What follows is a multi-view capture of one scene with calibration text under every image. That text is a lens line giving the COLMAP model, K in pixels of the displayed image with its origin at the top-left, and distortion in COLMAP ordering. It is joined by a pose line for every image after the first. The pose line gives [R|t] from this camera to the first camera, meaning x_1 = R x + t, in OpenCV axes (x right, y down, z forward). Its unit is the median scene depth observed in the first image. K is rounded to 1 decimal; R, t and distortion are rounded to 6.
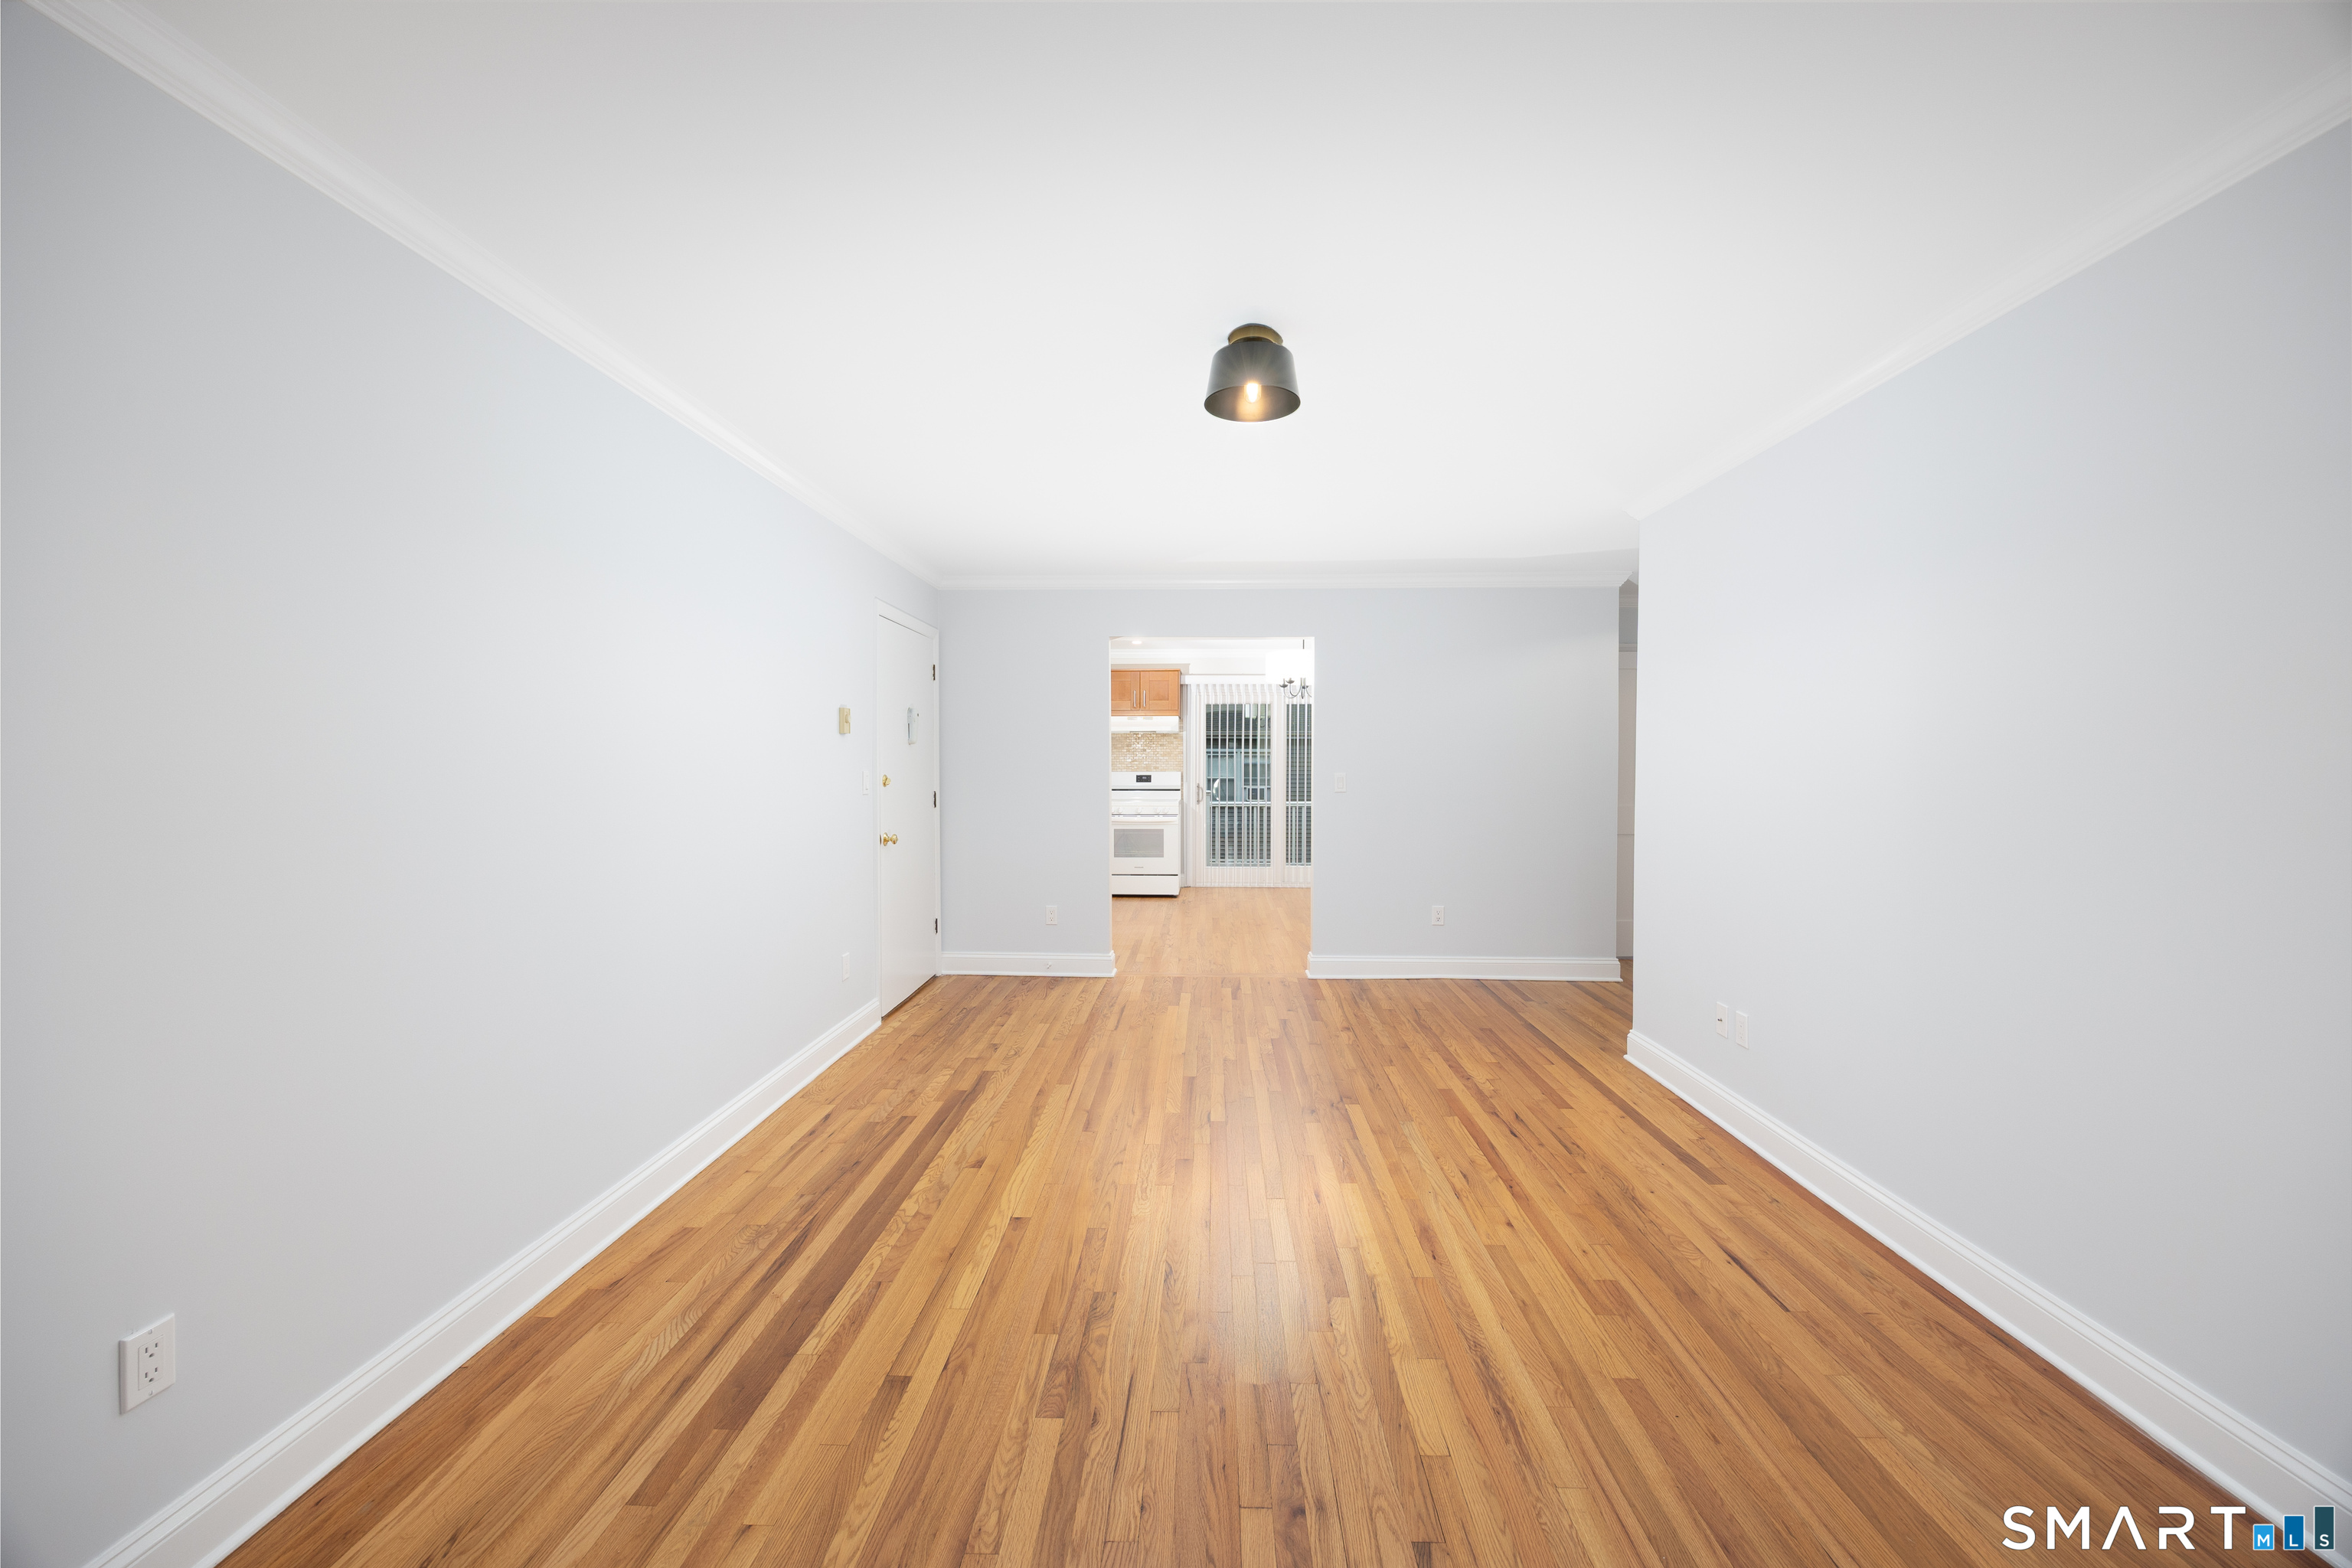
lens RADIAL K [[914.8, 0, 1176.0], [0, 914.8, 784.0], [0, 0, 1]] dist [-0.000730, -0.000205]
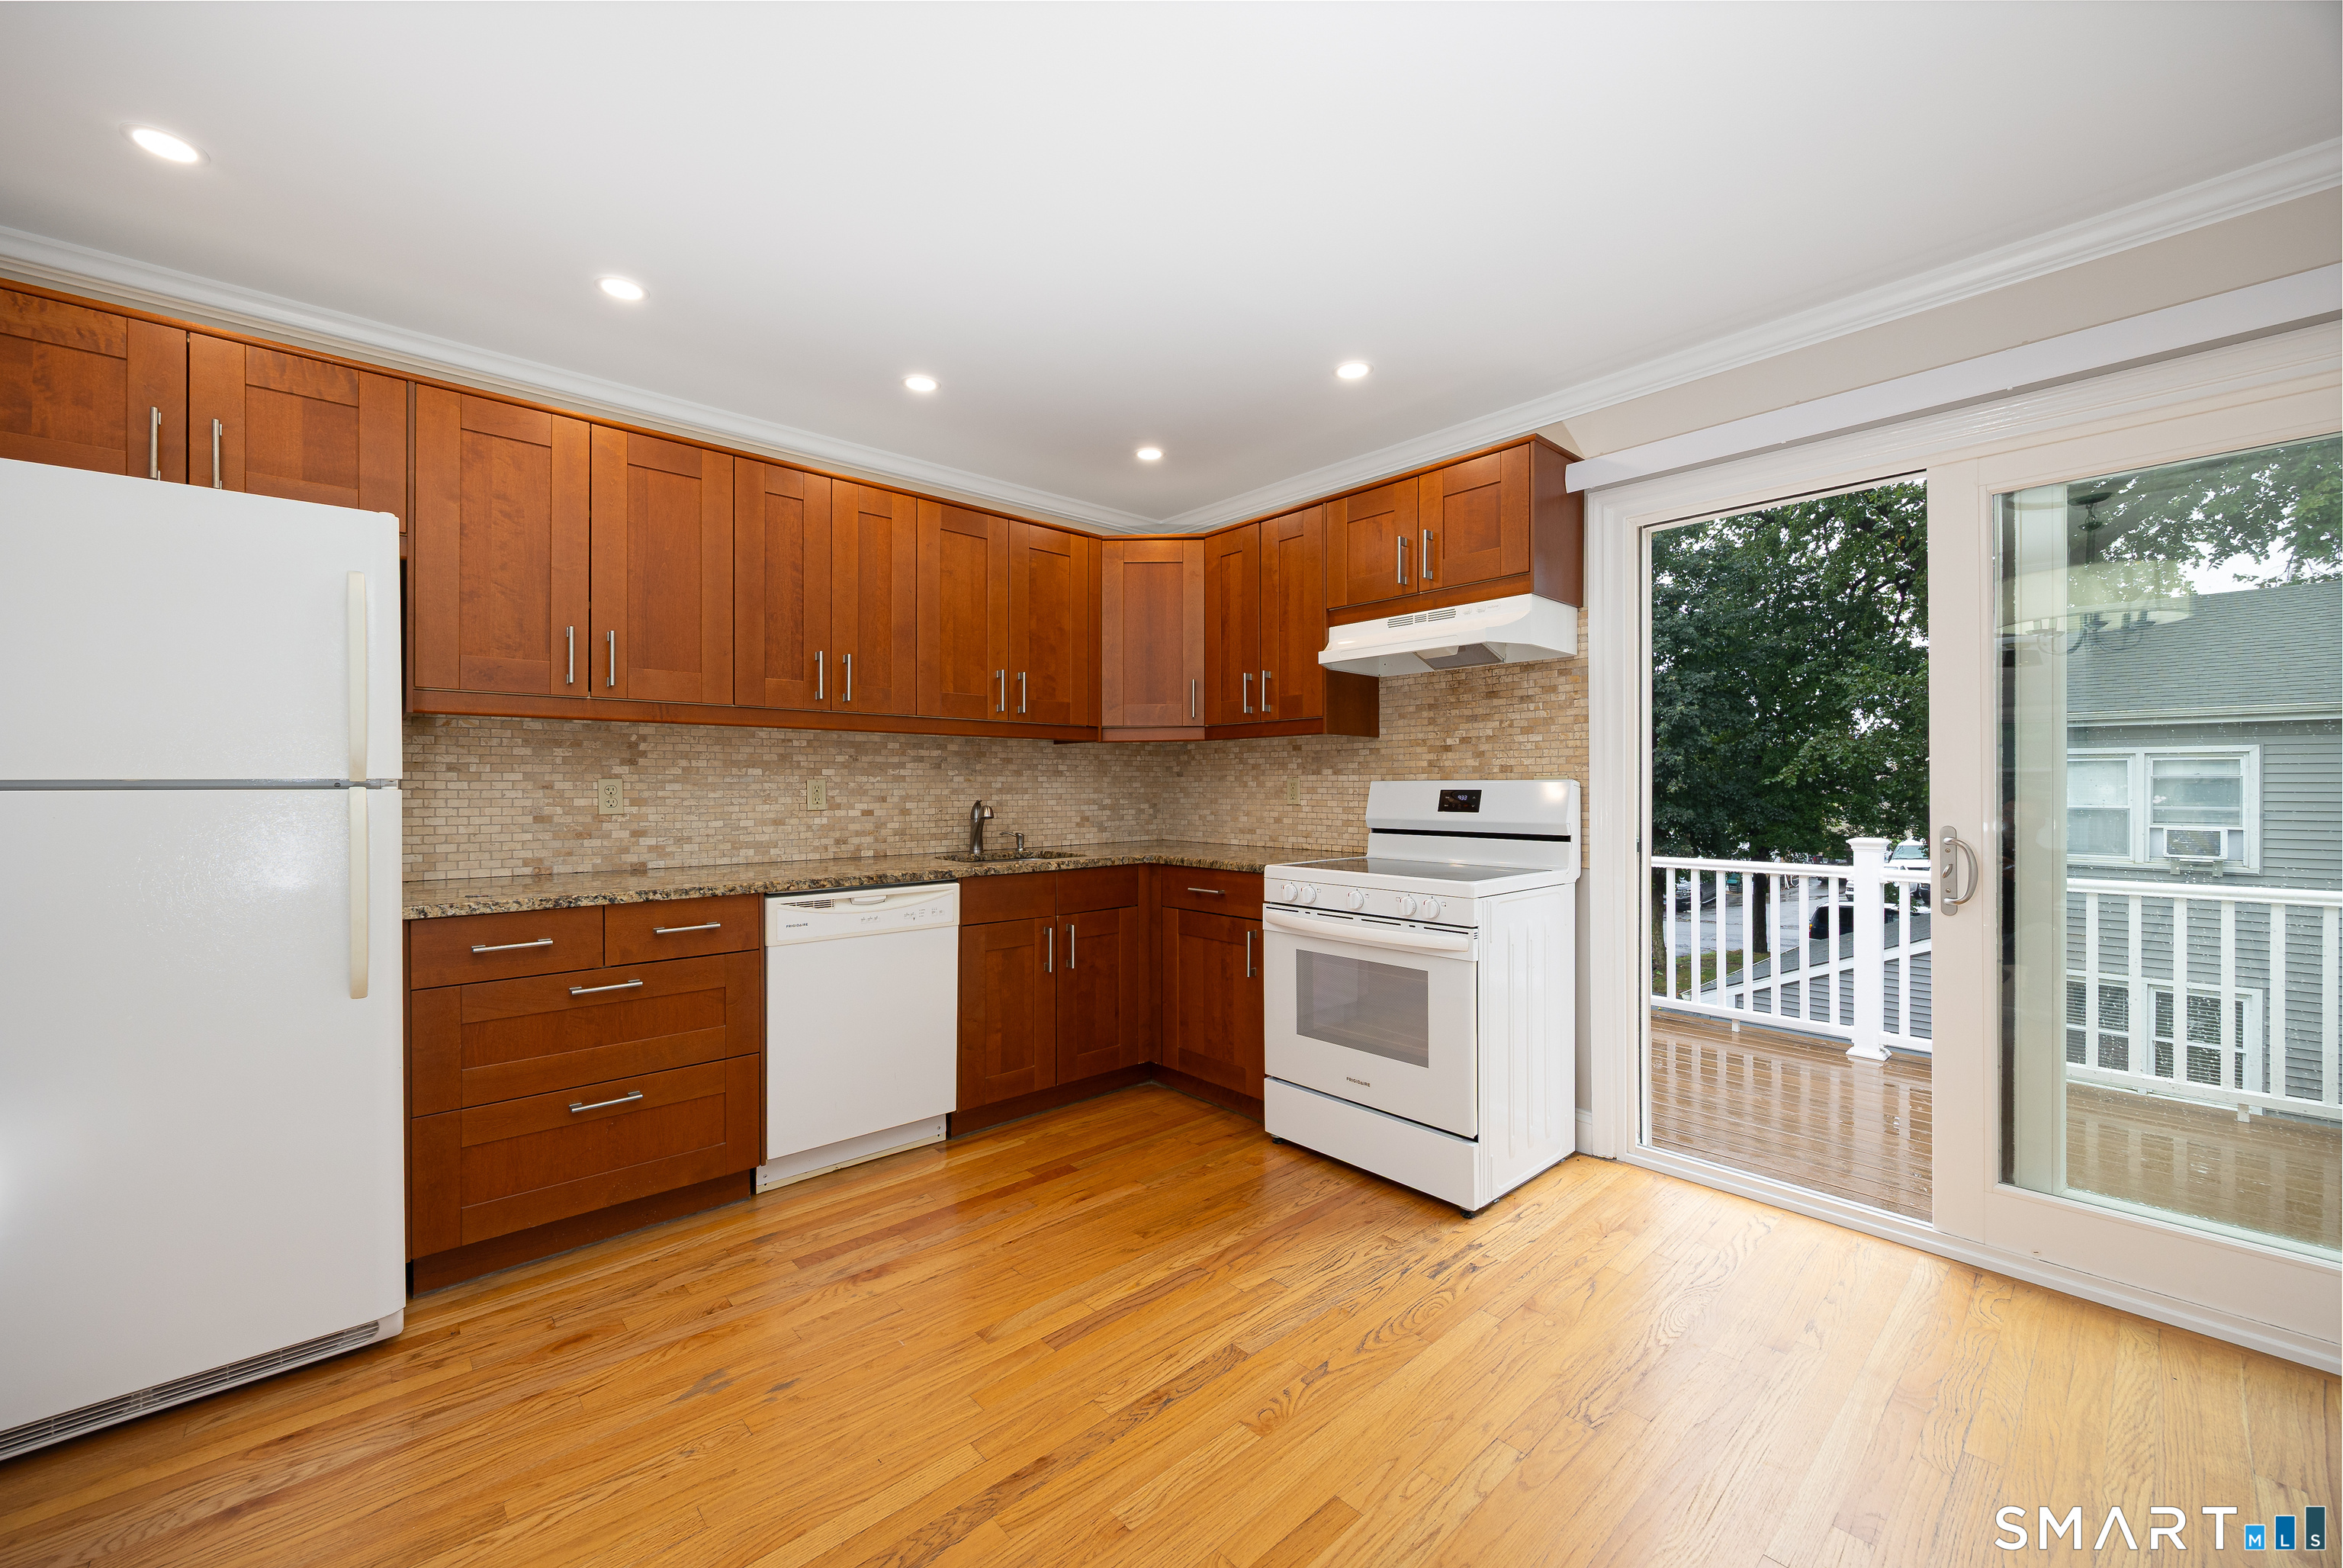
lens RADIAL K [[911.3, 0, 1171.5], [0, 911.3, 784.0], [0, 0, 1]] dist [-0.000730, -0.000205]
pose [[0.703314, -0.003352, -0.710871, 0.154972], [-0.014216, 0.999723, -0.018779, -0.005212], [0.710737, 0.023314, 0.703071, 0.831267]]
